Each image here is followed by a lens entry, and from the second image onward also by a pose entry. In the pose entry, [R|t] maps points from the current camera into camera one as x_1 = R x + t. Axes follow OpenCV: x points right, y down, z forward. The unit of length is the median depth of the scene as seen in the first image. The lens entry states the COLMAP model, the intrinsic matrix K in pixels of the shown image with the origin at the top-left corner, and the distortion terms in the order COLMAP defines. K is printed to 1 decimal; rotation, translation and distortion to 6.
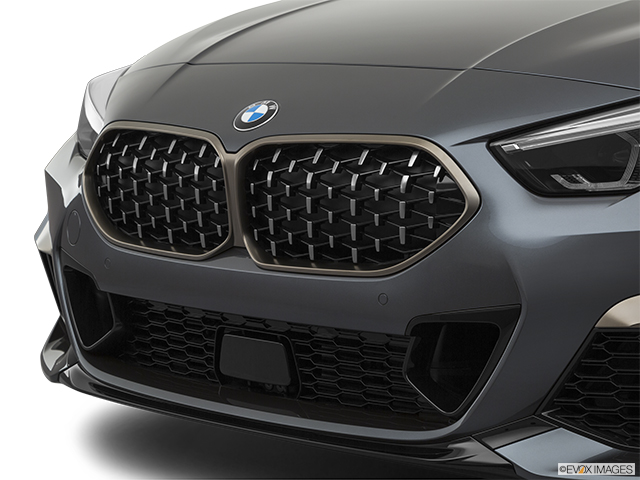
lens RADIAL K [[1818.4, 0, 320.0], [0, 1818.4, 240.0], [0, 0, 1]] dist [0.012773, -0.133239]
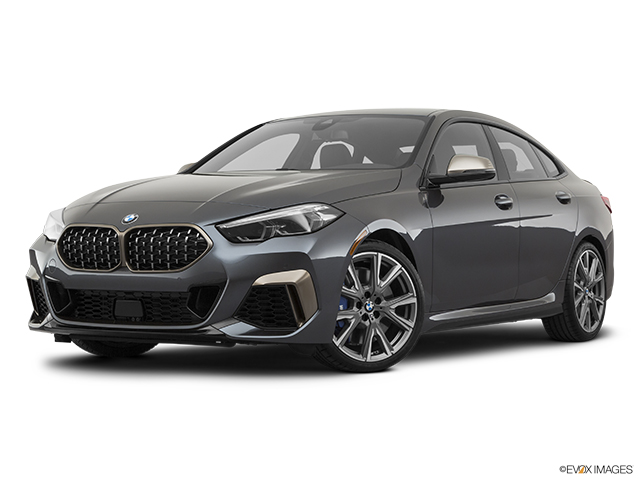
lens RADIAL K [[1471.7, 0, 320.0], [0, 1471.7, 240.0], [0, 0, 1]] dist [-0.025762, -0.030979]
pose [[0.982602, 0.004269, 0.185673, -0.173490], [0.017379, 0.993236, -0.114808, 0.234203], [-0.184907, 0.116037, 0.975881, -1.280536]]
